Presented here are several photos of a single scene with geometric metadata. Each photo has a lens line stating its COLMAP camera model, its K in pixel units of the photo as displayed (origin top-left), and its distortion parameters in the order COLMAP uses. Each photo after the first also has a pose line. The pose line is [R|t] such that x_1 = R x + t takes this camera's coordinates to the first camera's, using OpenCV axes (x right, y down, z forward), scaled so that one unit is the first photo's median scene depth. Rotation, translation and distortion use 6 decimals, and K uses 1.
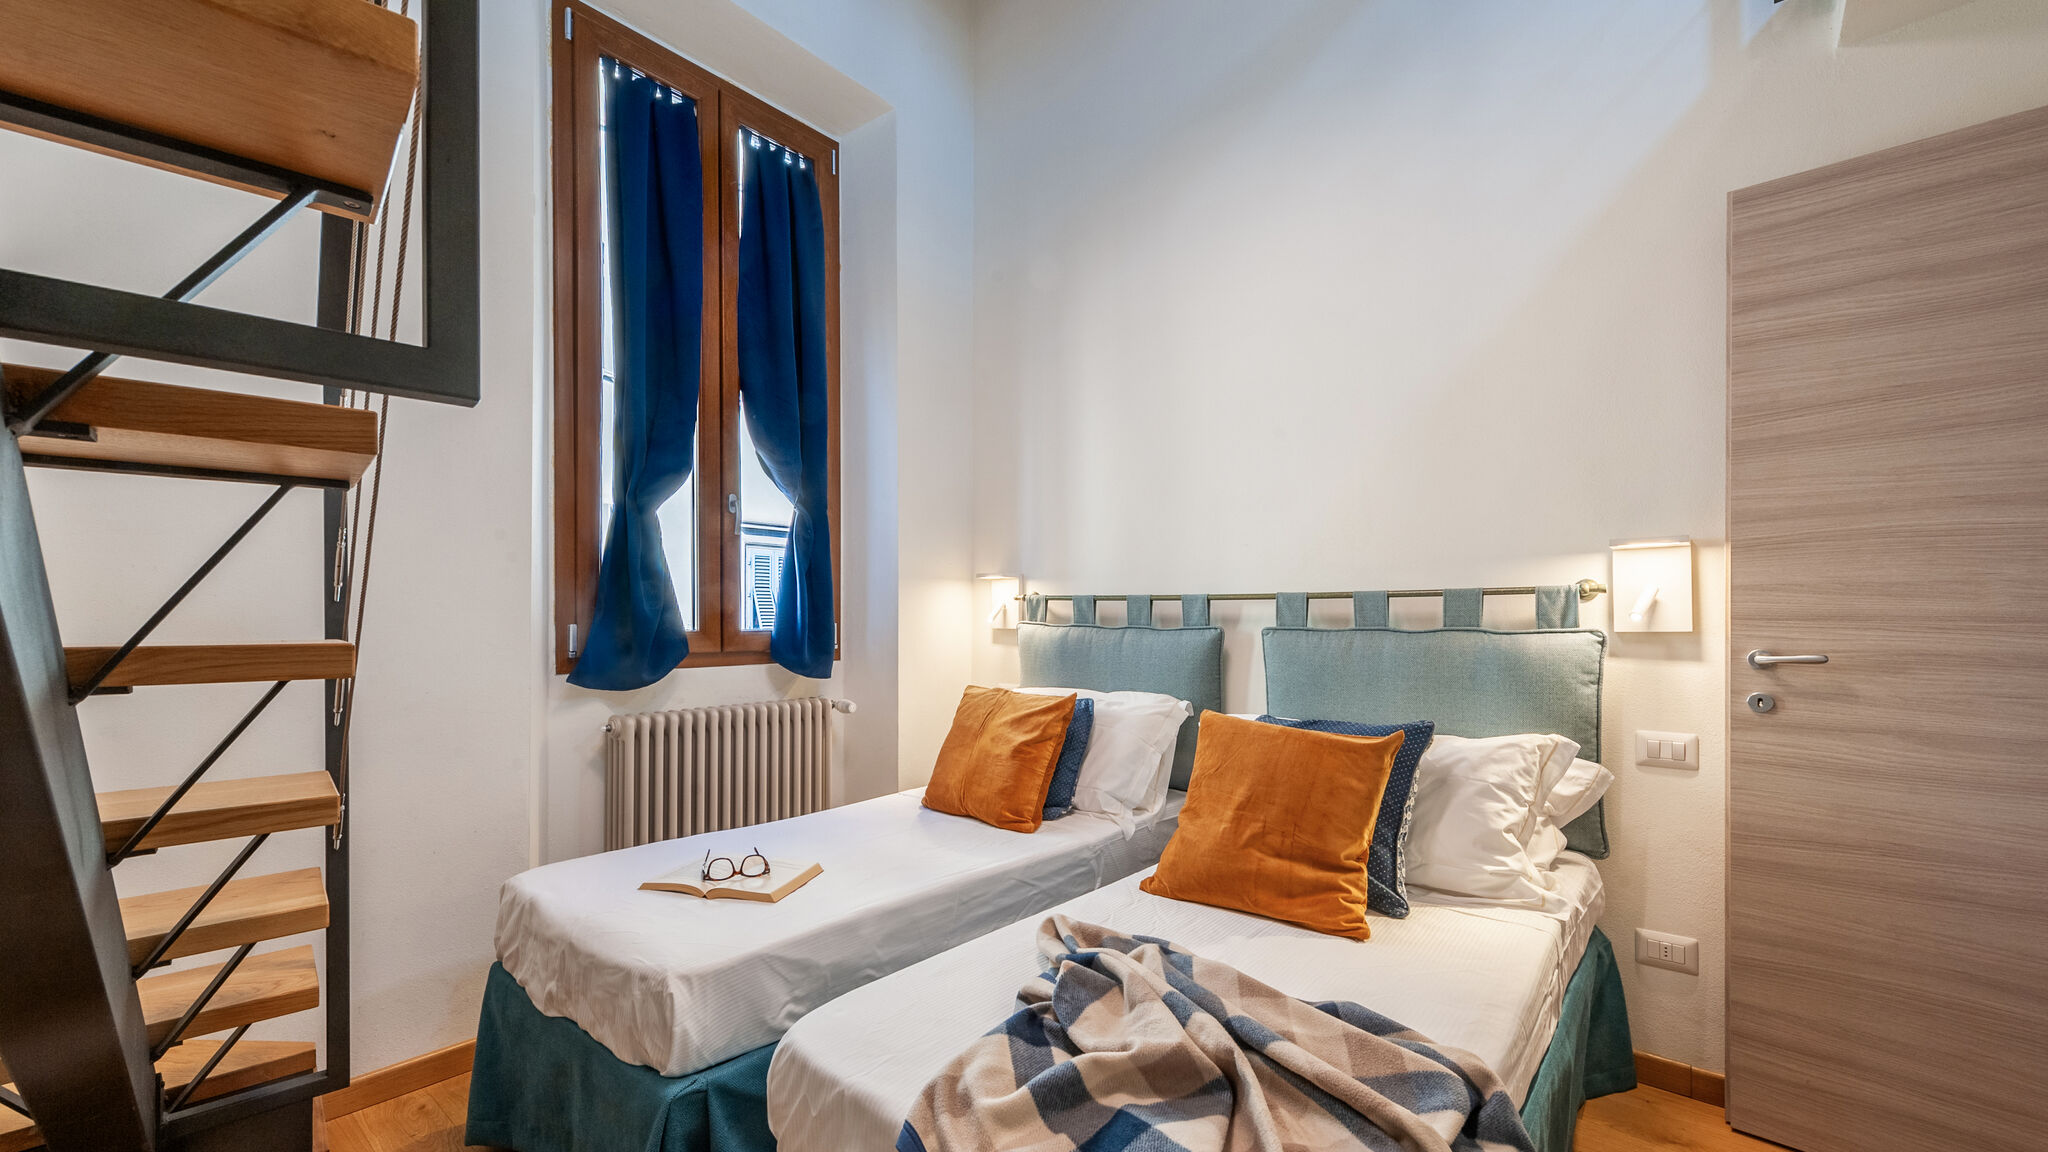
lens RADIAL K [[818.7, 0, 1027.5], [0, 818.7, 620.0], [0, 0, 1]] dist [-0.000434, -0.000517]
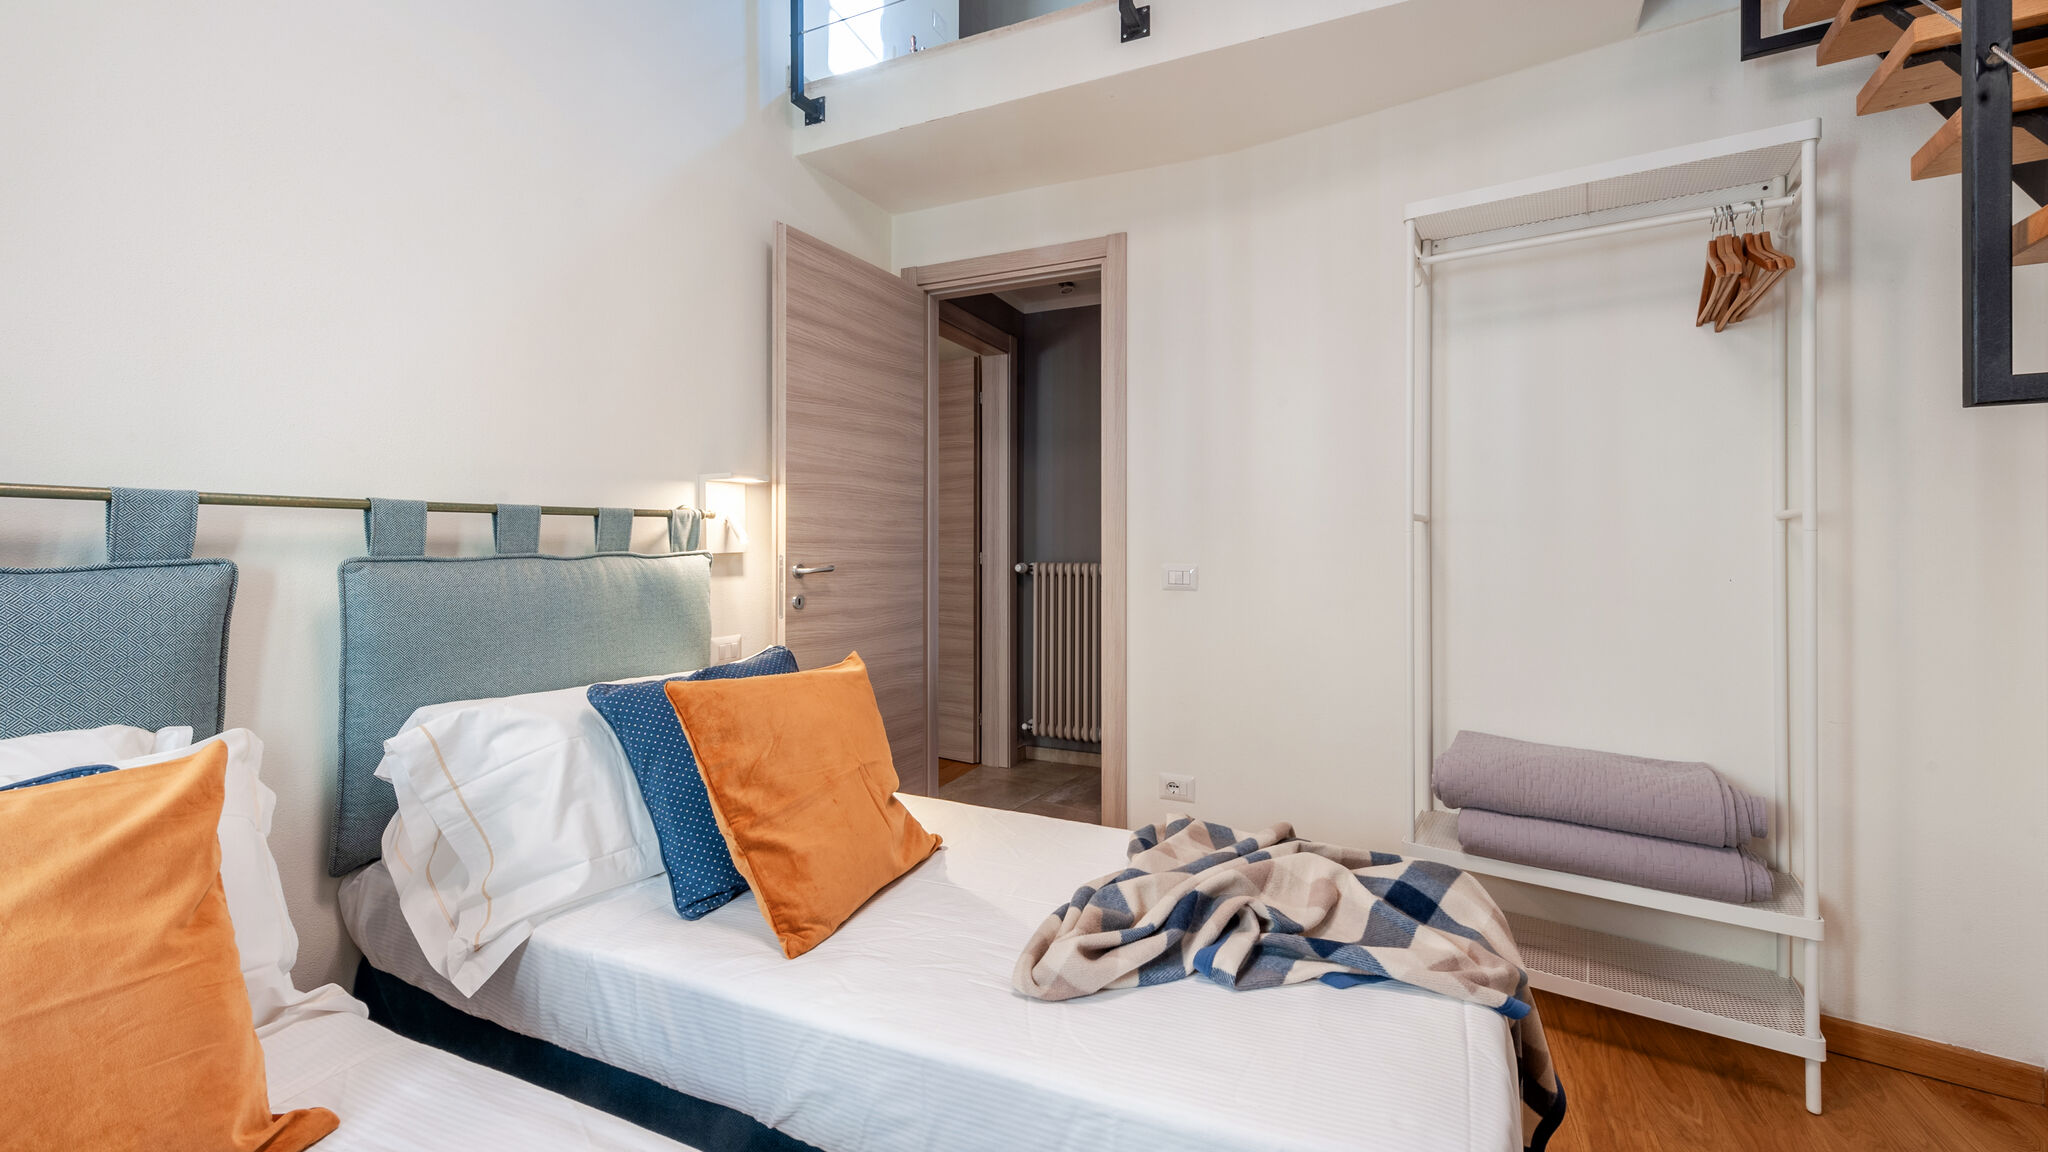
lens RADIAL K [[811.2, 0, 1025.9], [0, 811.2, 534.9], [0, 0, 1]] dist [-0.000192, -0.000123]
pose [[-0.265609, 0.006943, 0.964056, -0.381920], [0.002758, 0.999975, -0.006441, -0.002161], [-0.964077, 0.000948, -0.265622, 0.707158]]
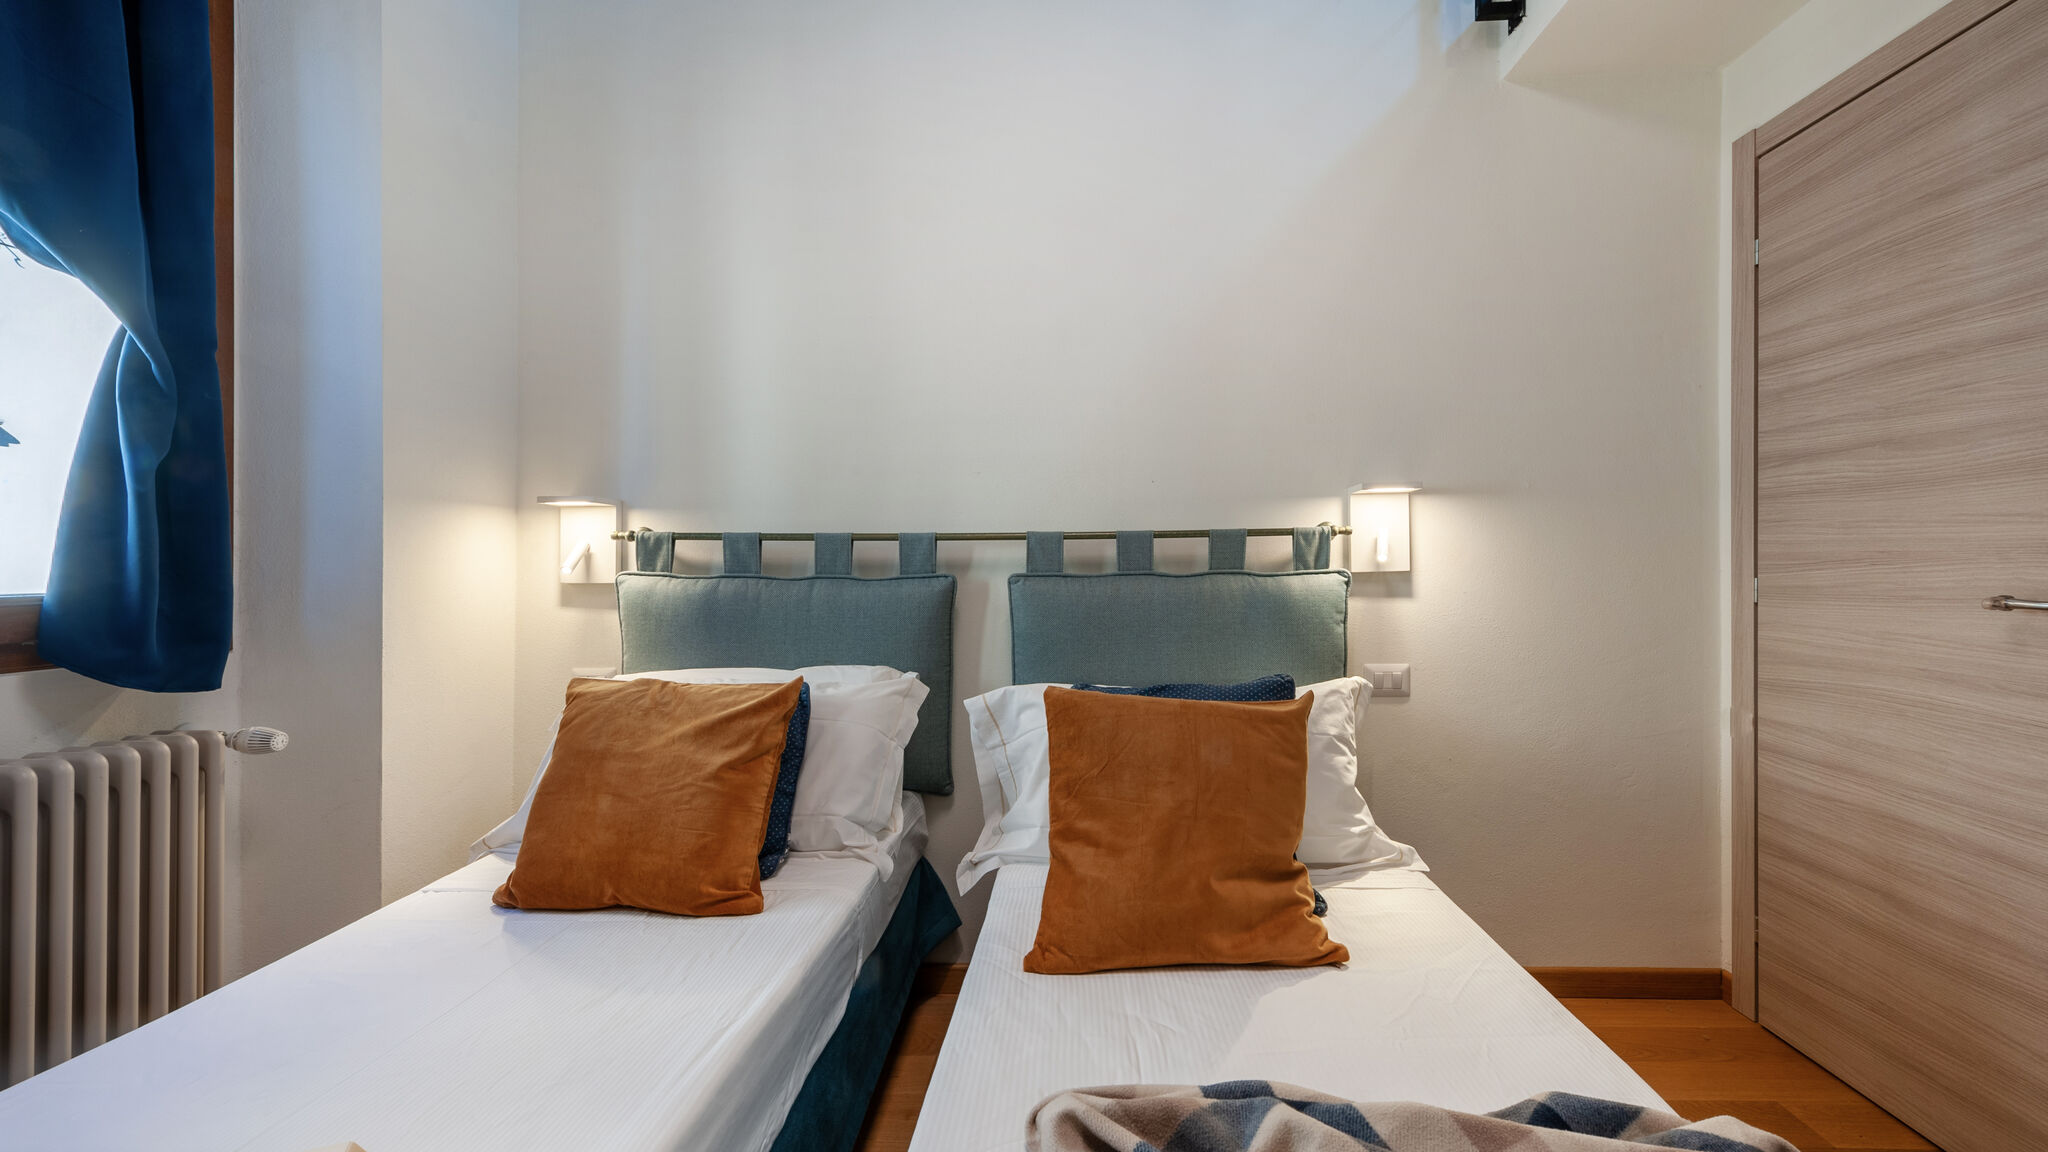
lens RADIAL K [[791.8, 0, 1024.9], [0, 791.8, 565.4], [0, 0, 1]] dist [0.001329, -0.000108]
pose [[0.778518, -0.007286, 0.627580, -0.199275], [0.012100, 0.999921, -0.003402, 0.003456], [-0.627506, 0.010242, 0.778545, 0.383027]]
